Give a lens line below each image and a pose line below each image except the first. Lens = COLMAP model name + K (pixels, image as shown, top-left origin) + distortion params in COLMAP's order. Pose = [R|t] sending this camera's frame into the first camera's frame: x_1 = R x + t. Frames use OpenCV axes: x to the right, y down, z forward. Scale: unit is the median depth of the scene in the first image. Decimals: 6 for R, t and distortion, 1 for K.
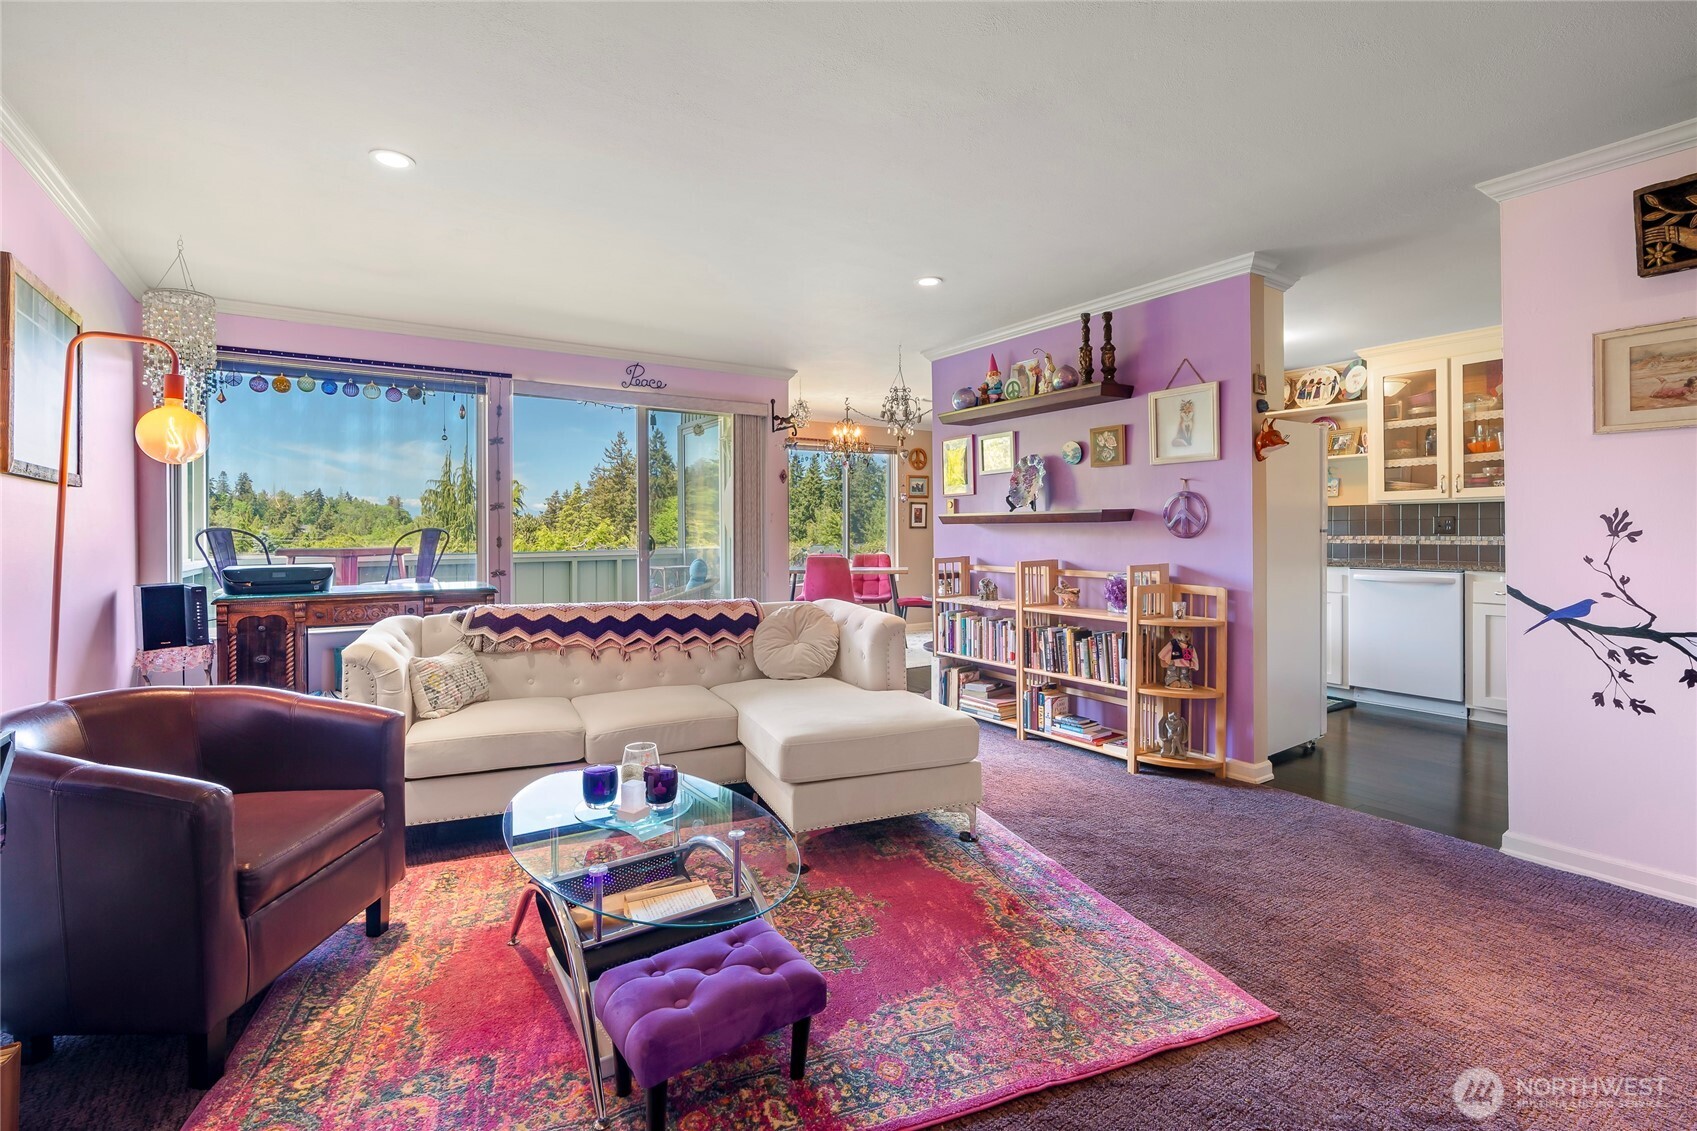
lens RADIAL K [[762.7, 0, 858.0], [0, 762.7, 536.0], [0, 0, 1]] dist [-0.009549, 0.002661]
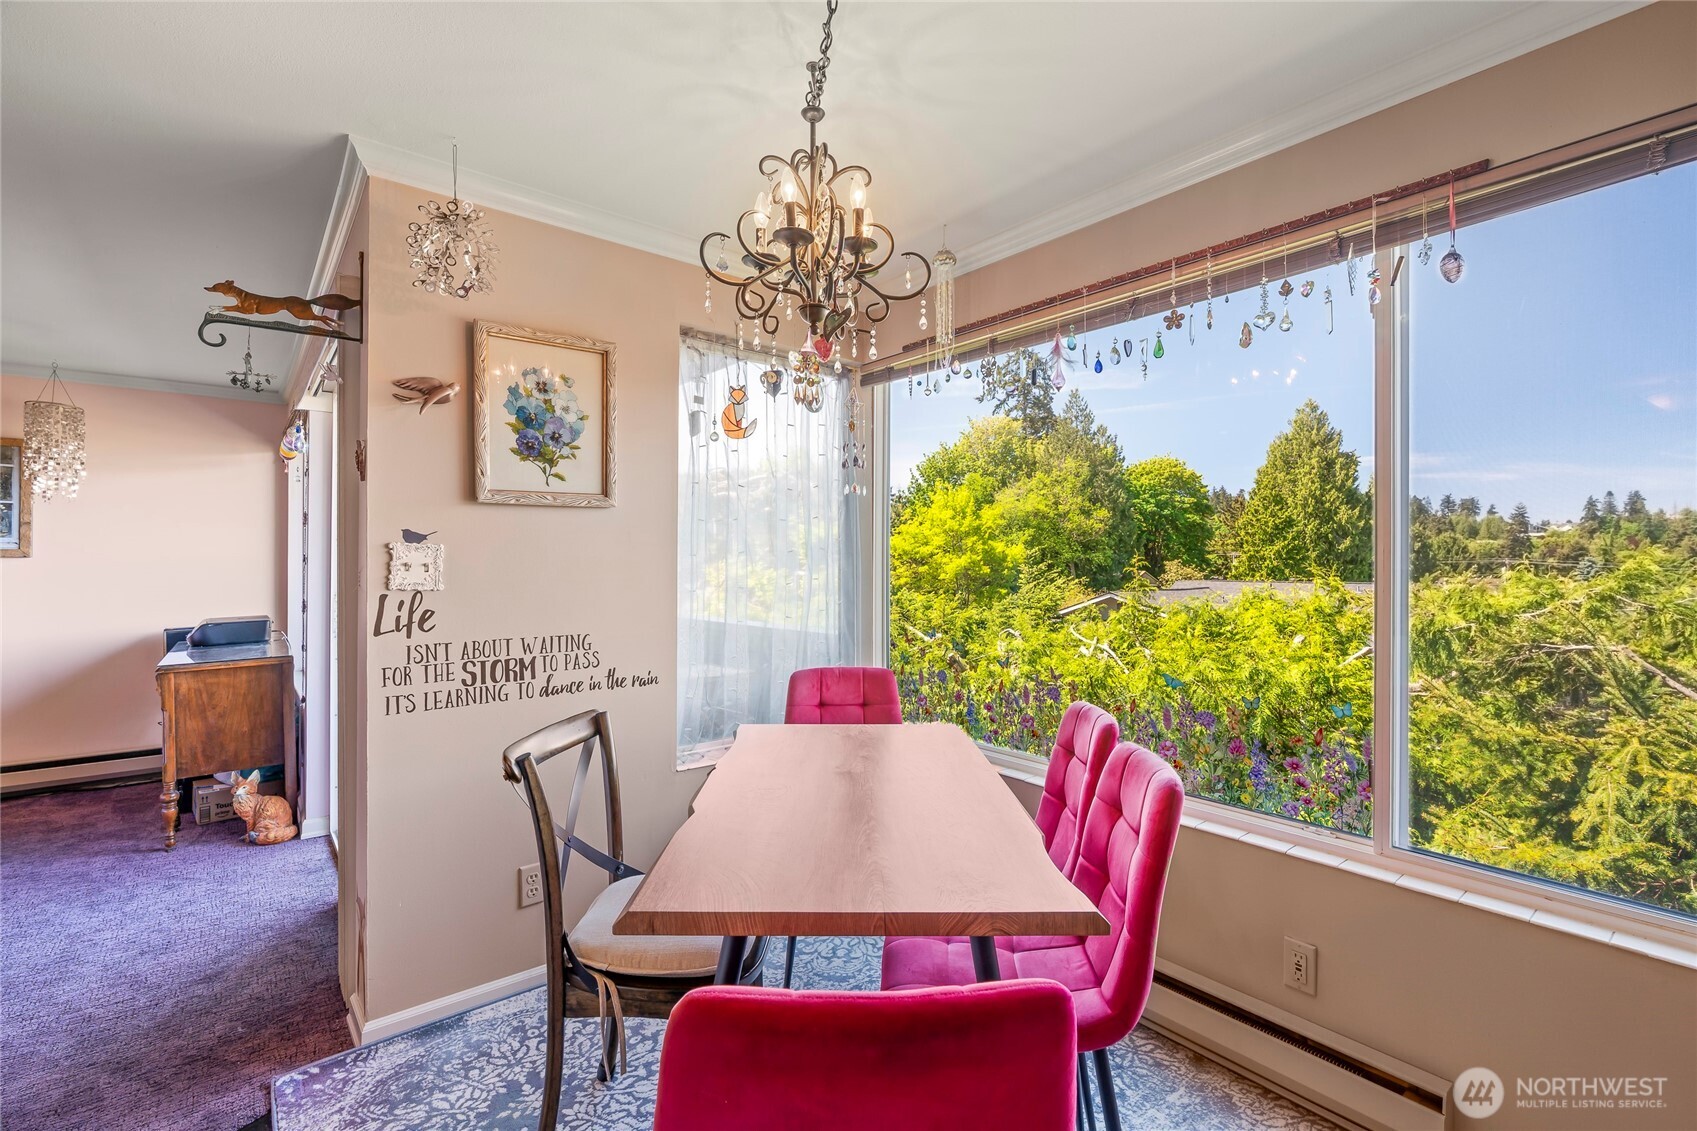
lens RADIAL K [[762.7, 0, 845.6], [0, 762.7, 557.2], [0, 0, 1]] dist [-0.009549, 0.002661]
pose [[0.083206, 0.000440, -0.996532, 0.268843], [-0.005450, 0.999985, -0.000014, -0.035303], [0.996517, 0.005432, 0.083207, 1.204132]]
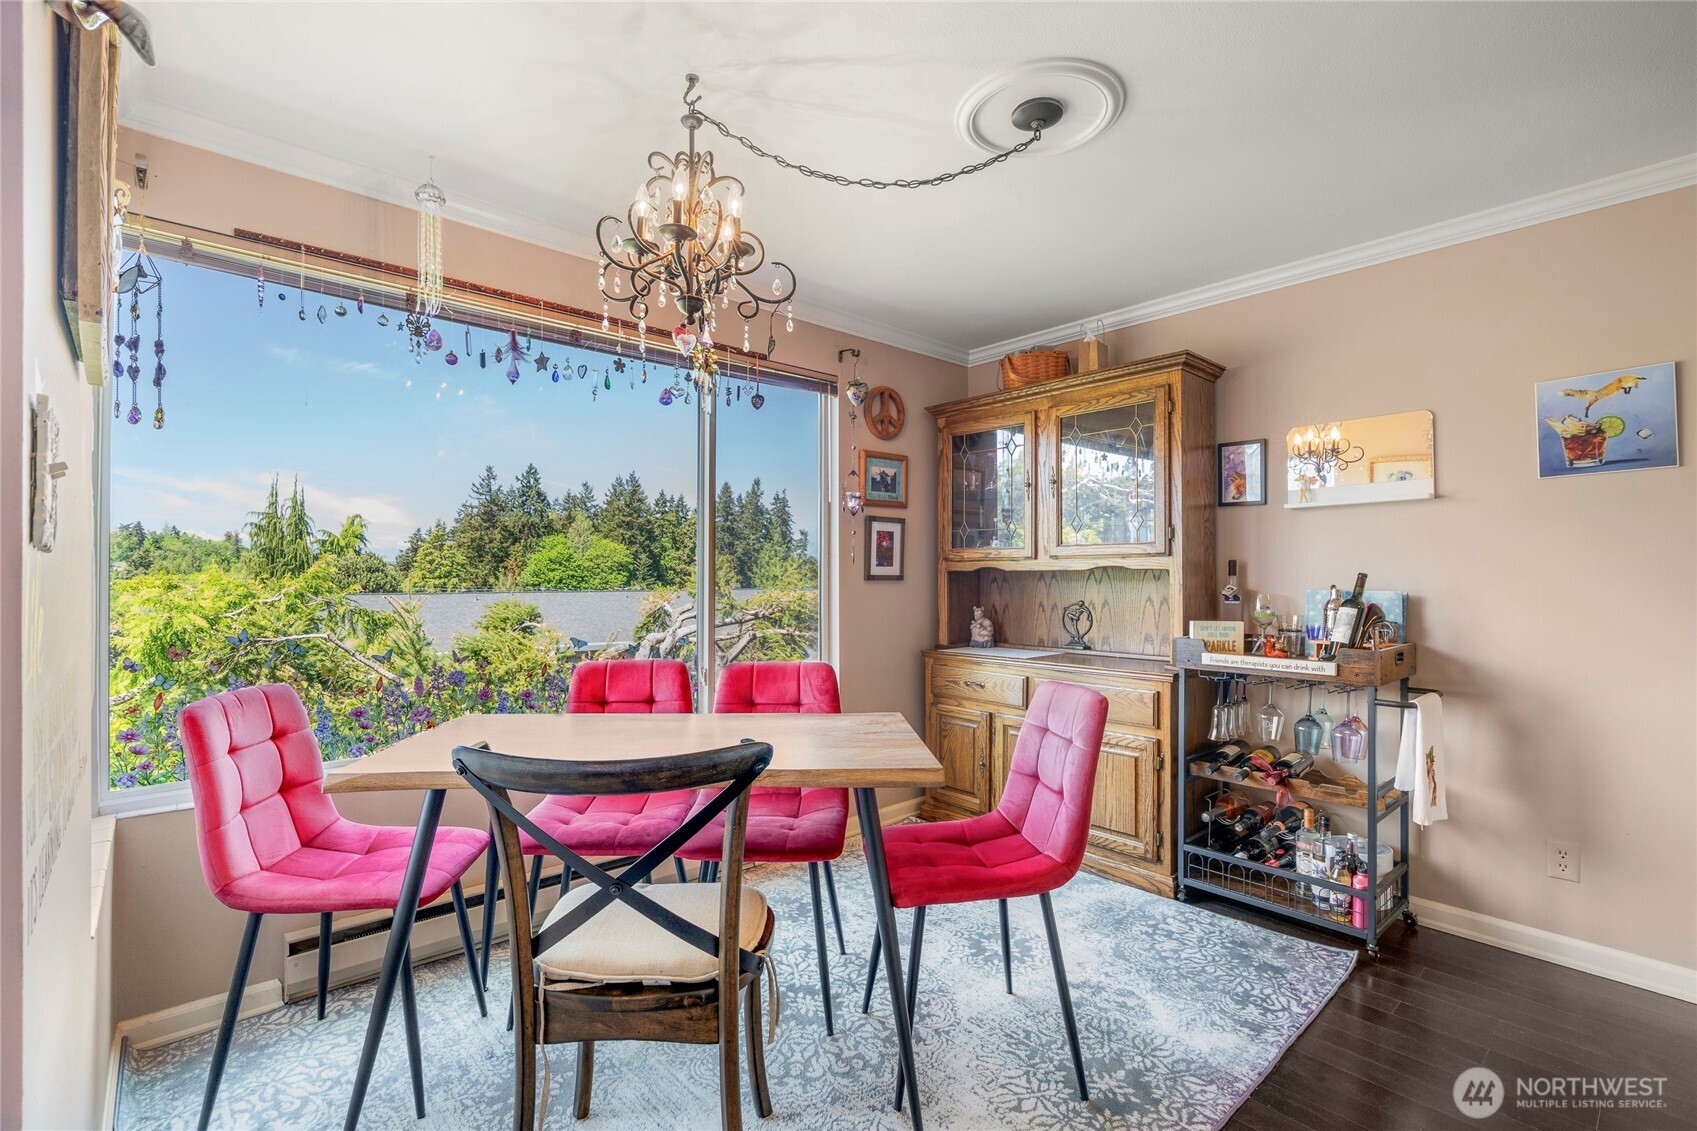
lens RADIAL K [[762.7, 0, 850.4], [0, 762.7, 574.3], [0, 0, 1]] dist [-0.009549, 0.002661]
pose [[0.990605, 0.008641, 0.136482, 0.005849], [-0.007712, 0.999943, -0.007335, -0.014918], [-0.136538, 0.006213, 0.990615, 0.900152]]
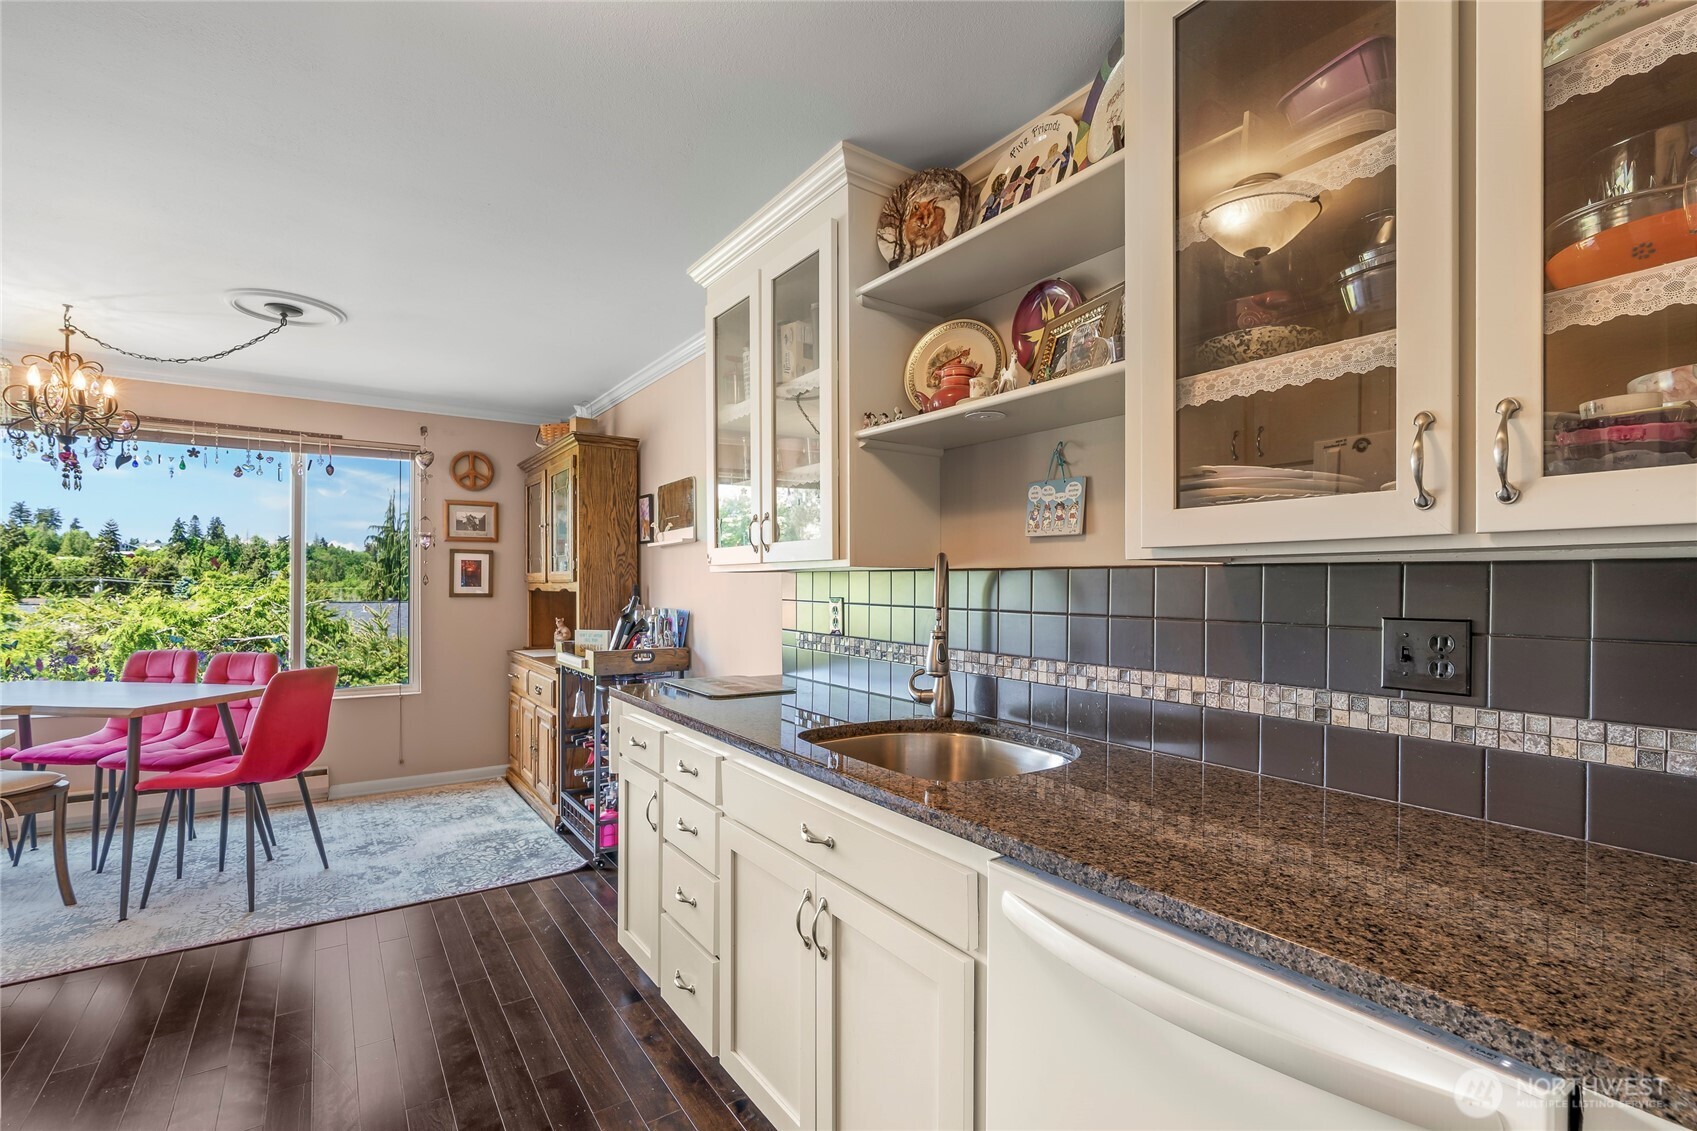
lens RADIAL K [[762.7, 0, 848.9], [0, 762.7, 587.7], [0, 0, 1]] dist [-0.009549, 0.002661]
pose [[0.999807, 0.013425, 0.014360, 0.522201], [-0.013390, 0.999907, -0.002527, -0.028580], [-0.014392, 0.002334, 0.999894, 0.679832]]
